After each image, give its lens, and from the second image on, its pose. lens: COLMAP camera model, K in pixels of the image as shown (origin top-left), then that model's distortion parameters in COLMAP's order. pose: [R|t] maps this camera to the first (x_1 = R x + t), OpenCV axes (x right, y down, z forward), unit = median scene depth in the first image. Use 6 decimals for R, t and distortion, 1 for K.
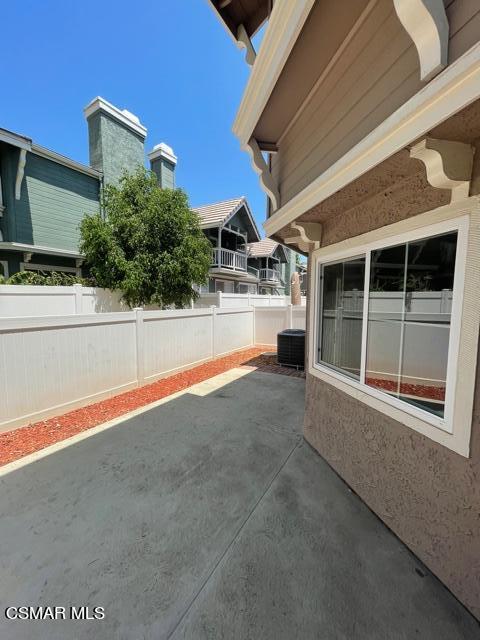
lens RADIAL K [[261.3, 0, 240.0], [0, 261.3, 320.0], [0, 0, 1]] dist [-0.000192, 0.000102]
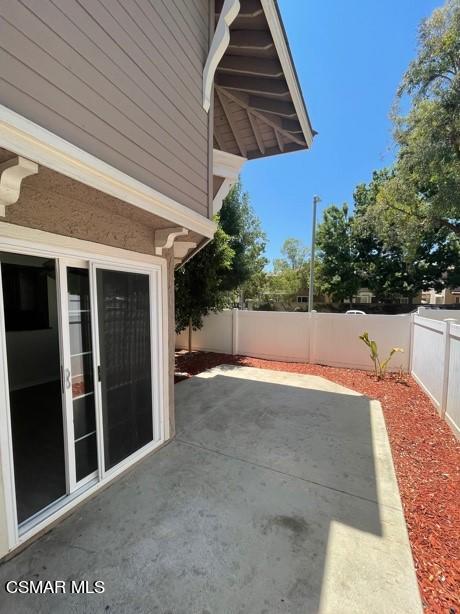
lens RADIAL K [[250.7, 0, 230.0], [0, 250.7, 307.0], [0, 0, 1]] dist [-0.000192, 0.000102]
pose [[-0.997995, -0.006328, -0.062970, 0.089493], [-0.012480, 0.995129, 0.097784, -0.164668], [0.062045, 0.098374, -0.993214, 1.935539]]
